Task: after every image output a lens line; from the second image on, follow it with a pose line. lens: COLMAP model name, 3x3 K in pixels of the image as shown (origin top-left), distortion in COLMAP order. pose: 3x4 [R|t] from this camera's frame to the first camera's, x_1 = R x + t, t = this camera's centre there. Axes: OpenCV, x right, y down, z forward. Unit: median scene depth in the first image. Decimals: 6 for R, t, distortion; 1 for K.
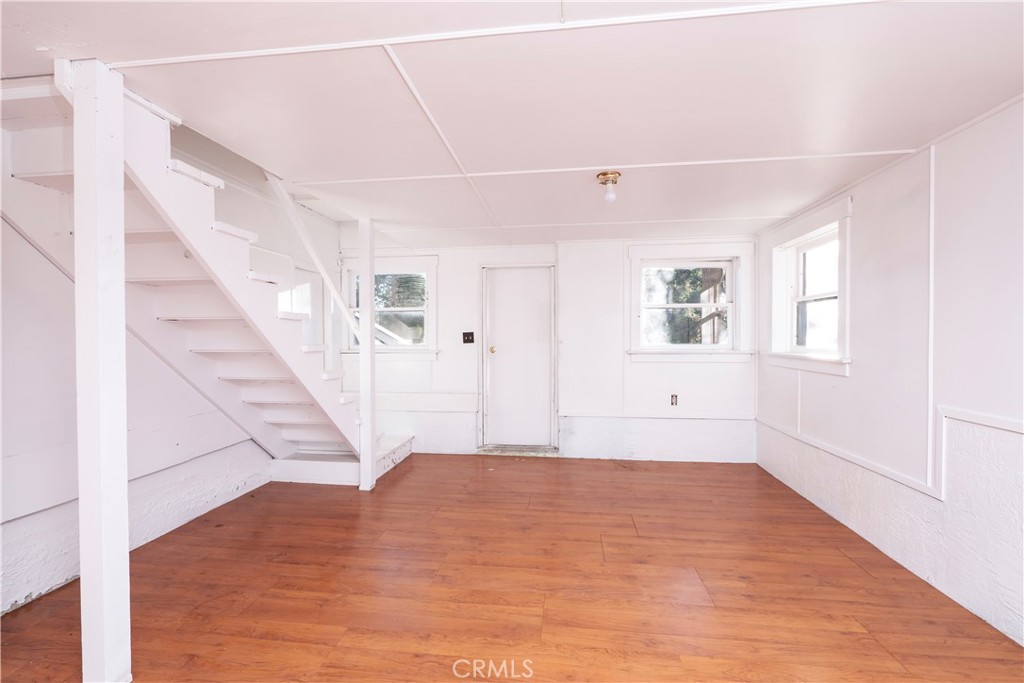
lens RADIAL K [[431.8, 0, 508.8], [0, 431.8, 341.6], [0, 0, 1]] dist [-0.000900, -0.000006]
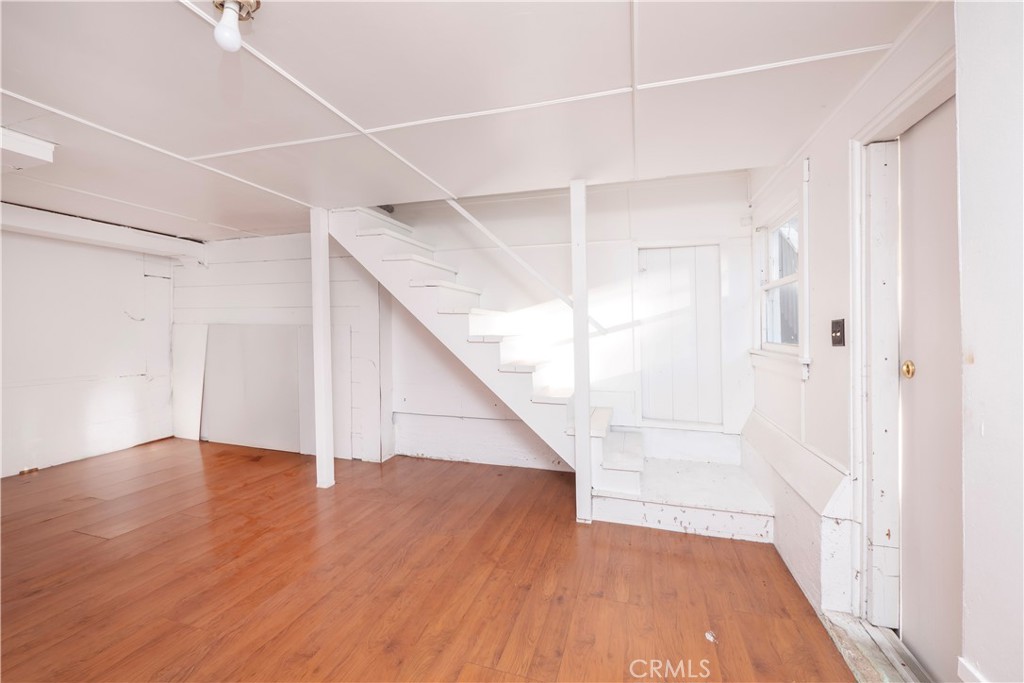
lens RADIAL K [[431.8, 0, 506.1], [0, 431.8, 334.8], [0, 0, 1]] dist [-0.000900, -0.000006]
pose [[-0.181448, 0.013845, -0.983303, 0.652313], [-0.006983, 0.999858, 0.015366, -0.012134], [0.983376, 0.009654, -0.181325, 1.384030]]
